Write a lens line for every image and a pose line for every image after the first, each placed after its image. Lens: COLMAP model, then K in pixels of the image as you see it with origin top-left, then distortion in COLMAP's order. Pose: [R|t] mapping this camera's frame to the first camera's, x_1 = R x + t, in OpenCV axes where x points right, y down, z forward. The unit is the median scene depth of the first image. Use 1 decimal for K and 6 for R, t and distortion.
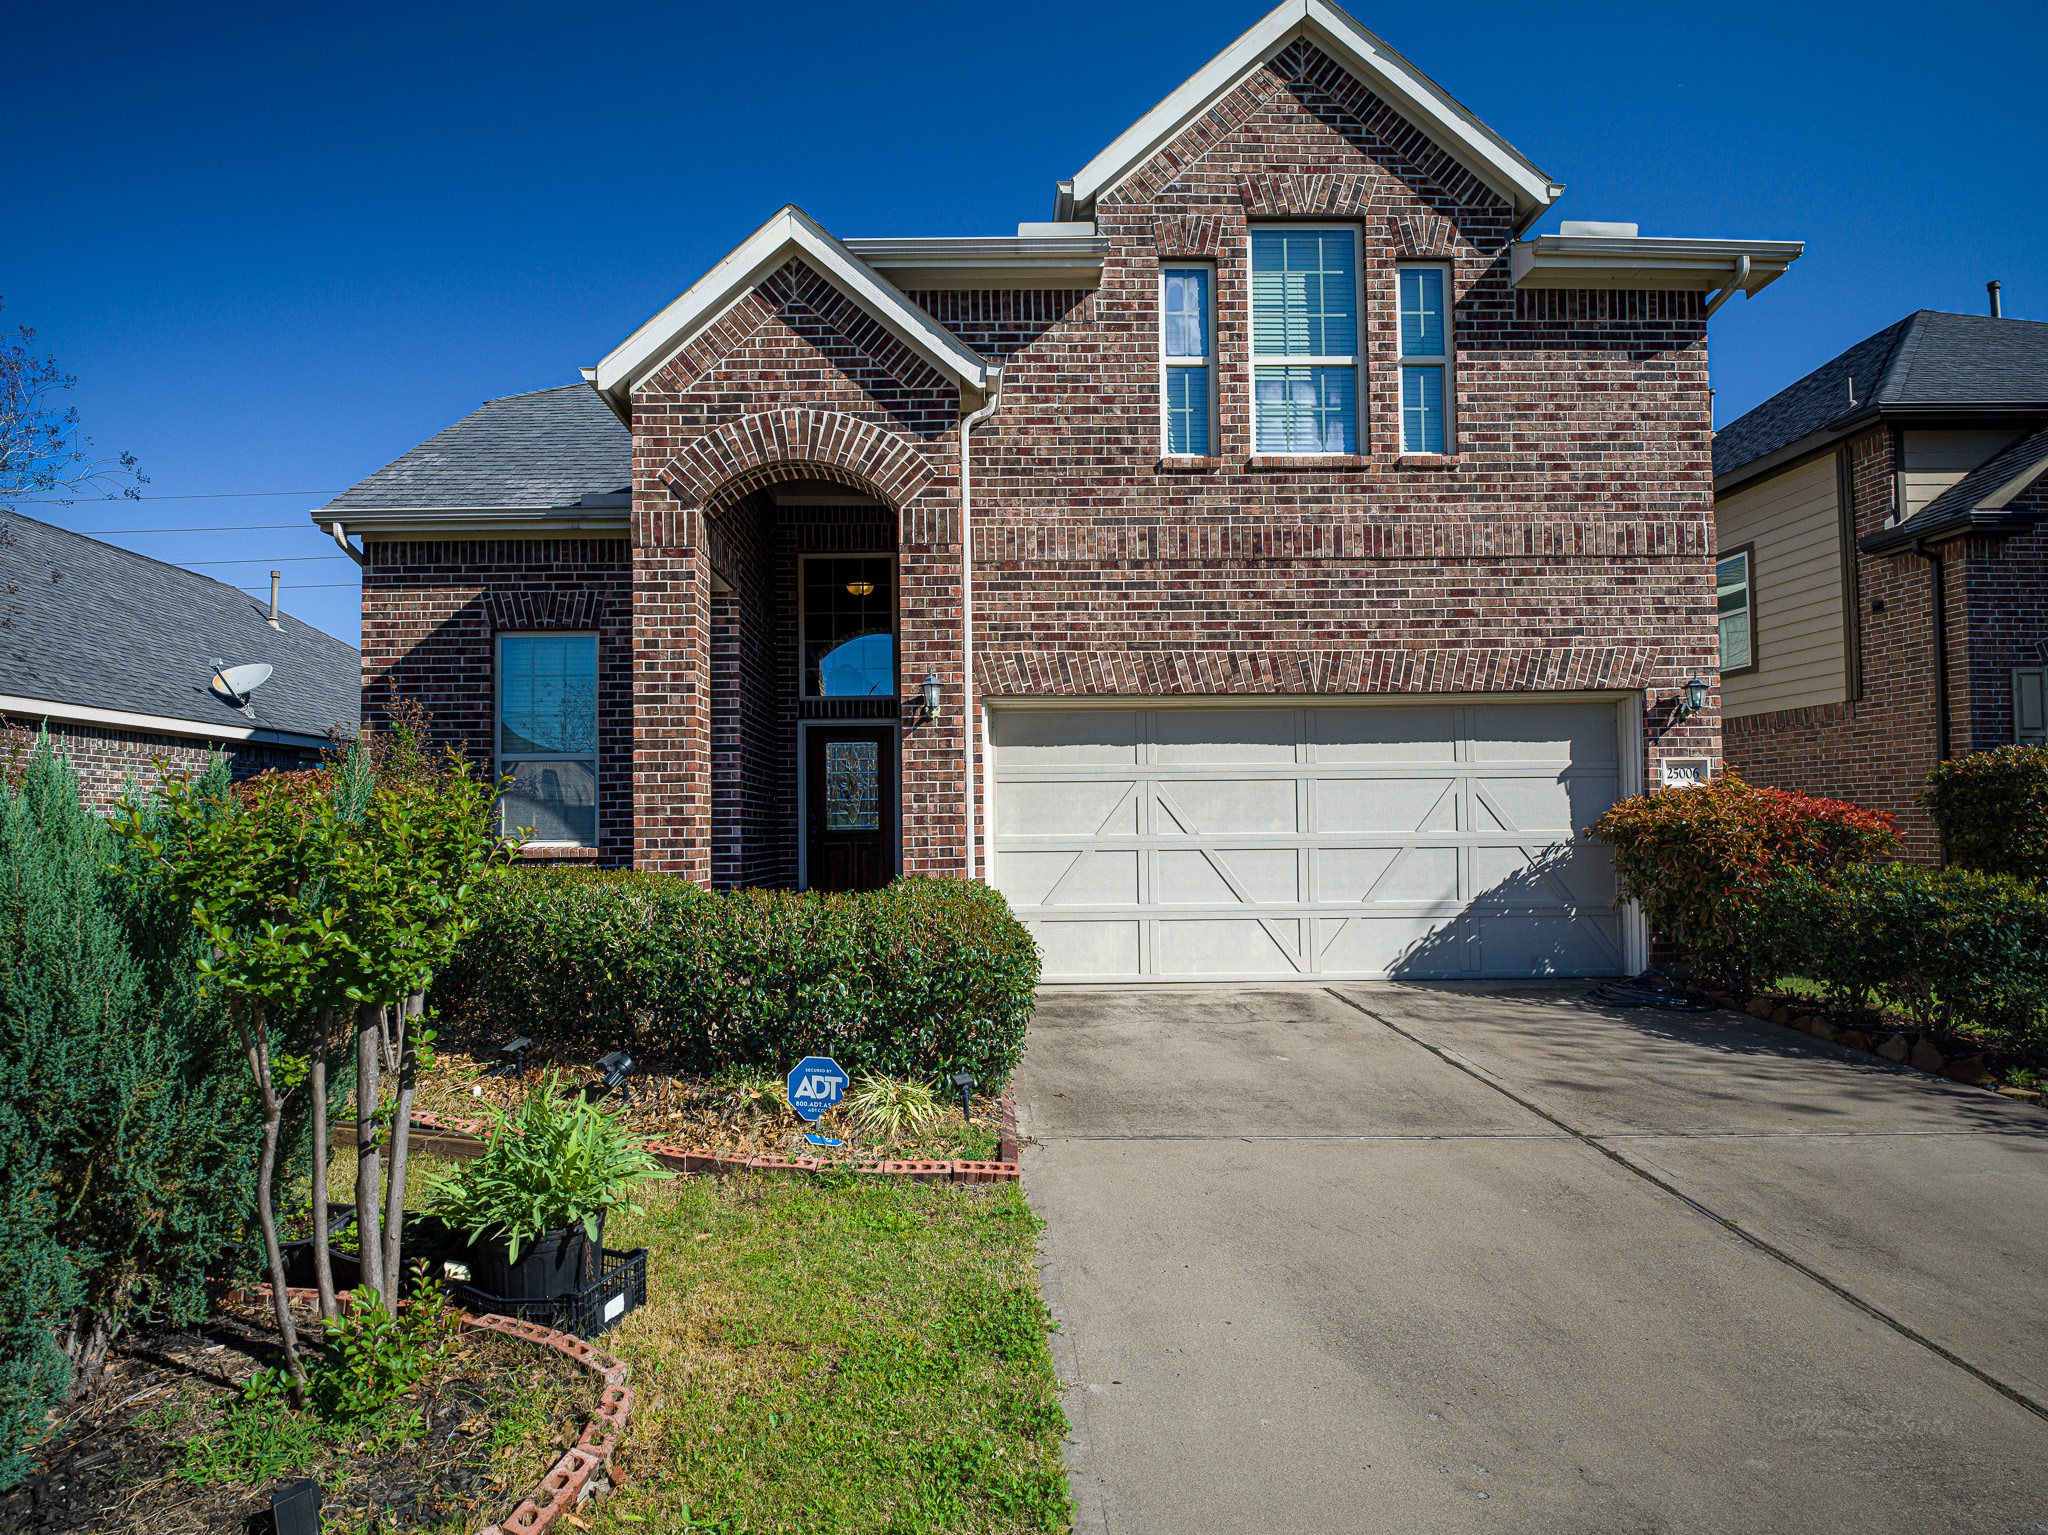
lens RADIAL K [[1008.8, 0, 1034.8], [0, 1008.8, 696.8], [0, 0, 1]] dist [-0.002350, -0.019077]
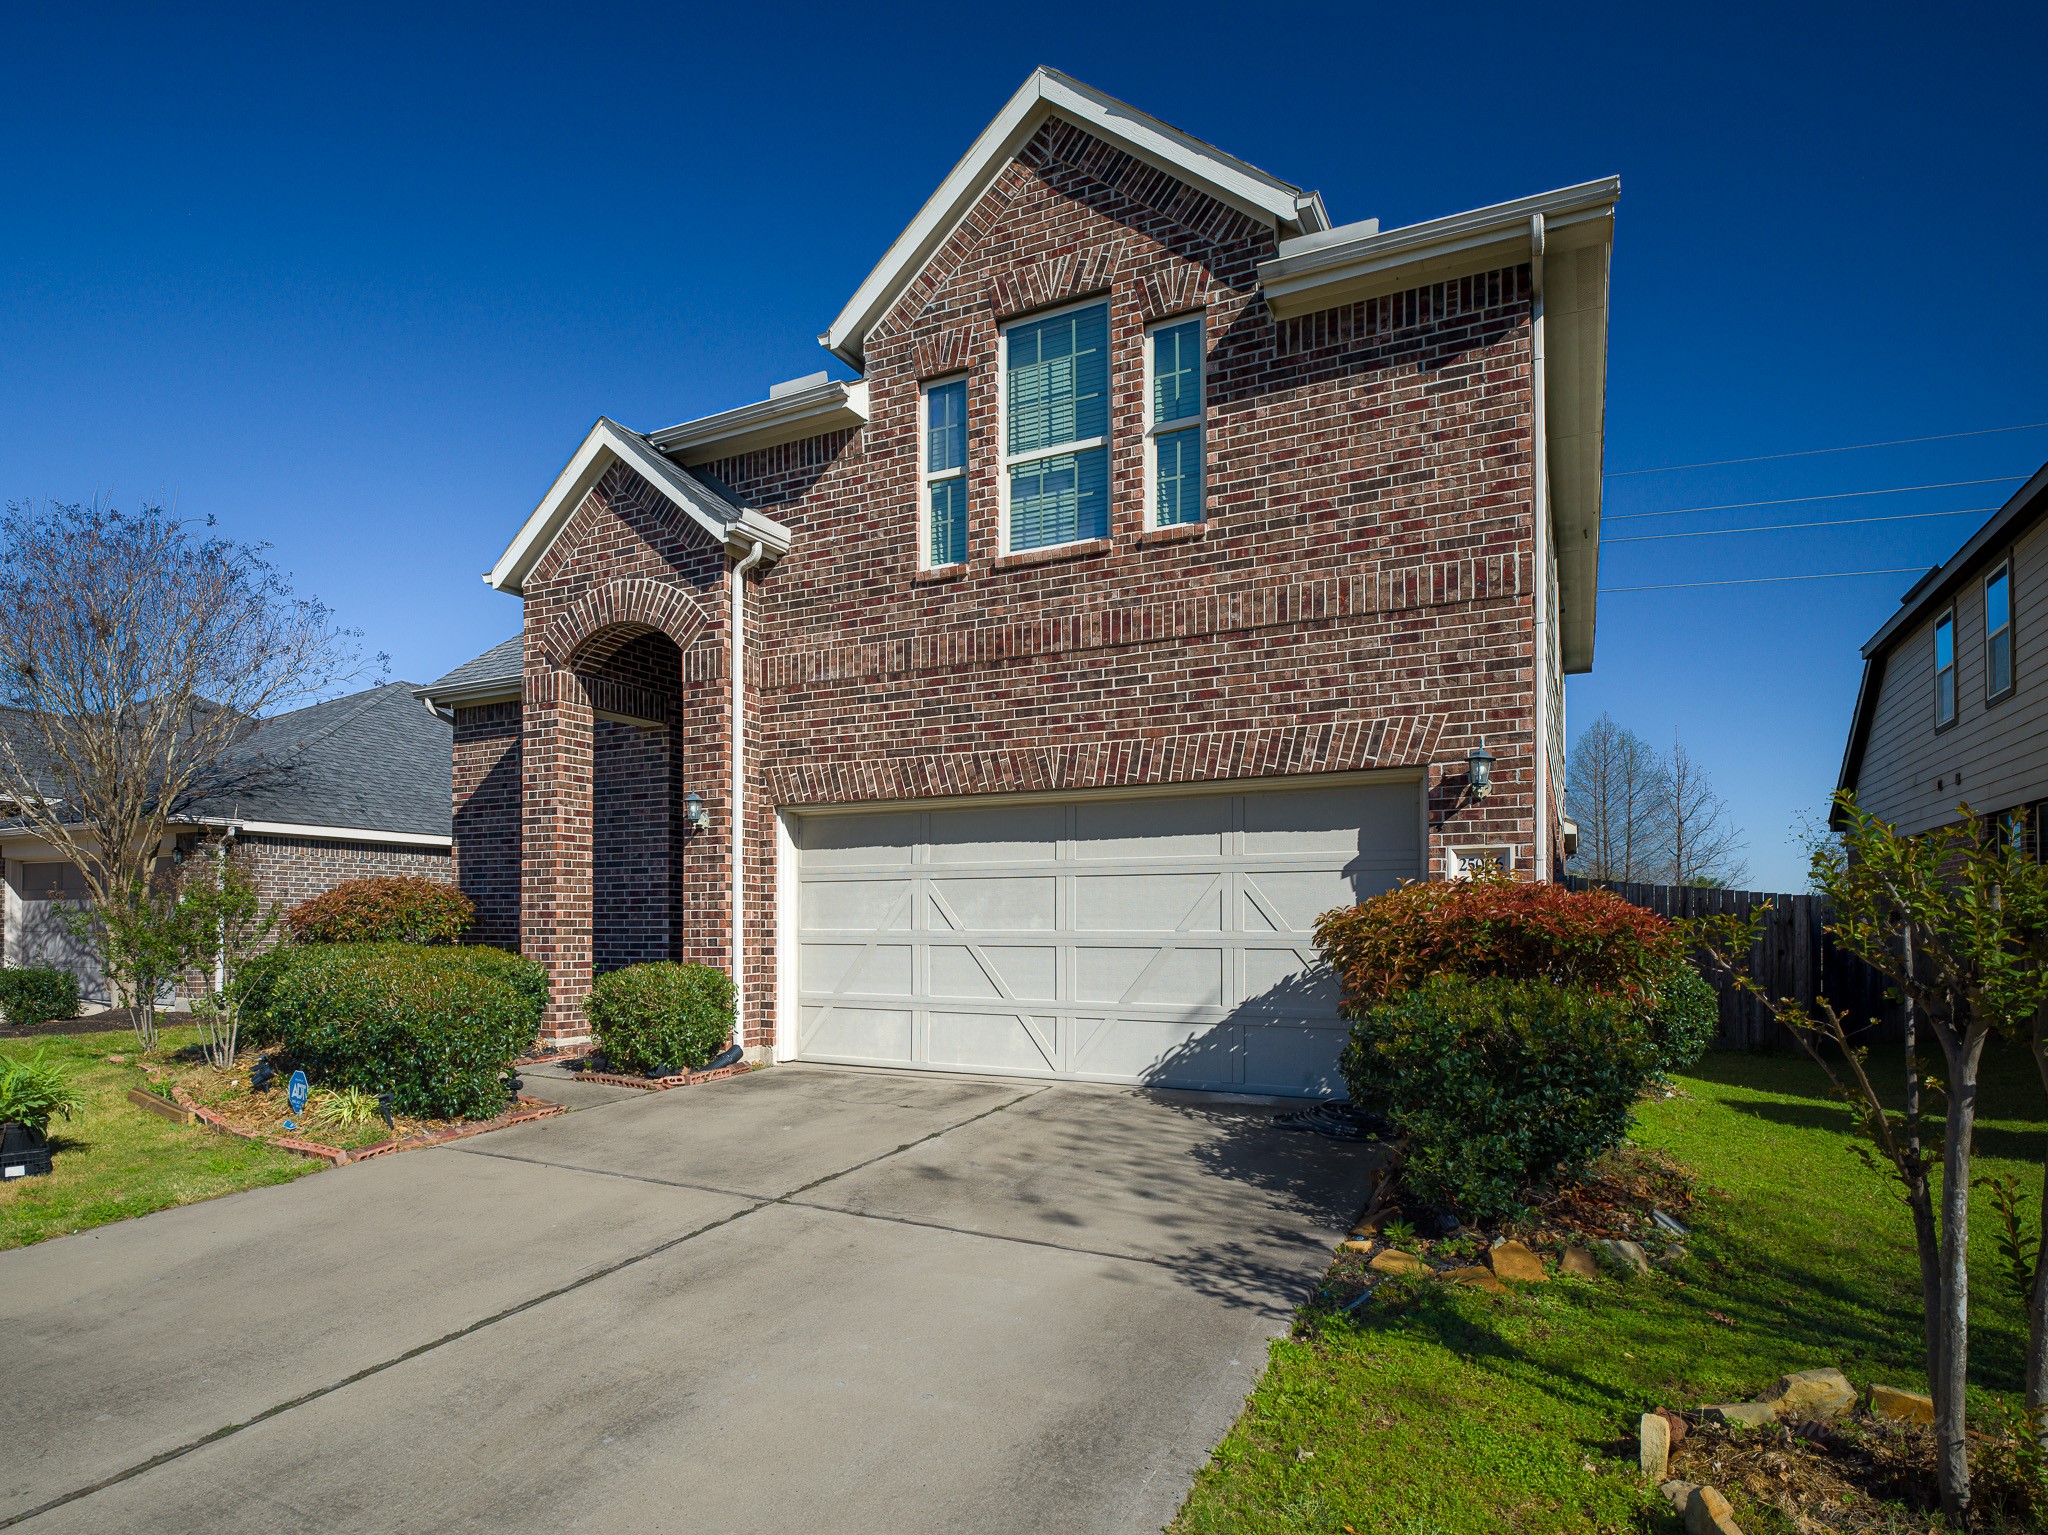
lens RADIAL K [[1107.6, 0, 1014.6], [0, 1107.6, 783.8], [0, 0, 1]] dist [0.001178, -0.000478]
pose [[0.884859, -0.048773, -0.463298, 0.729091], [0.050002, 0.998703, -0.009639, -0.000368], [0.463167, -0.014637, 0.886150, 0.019025]]
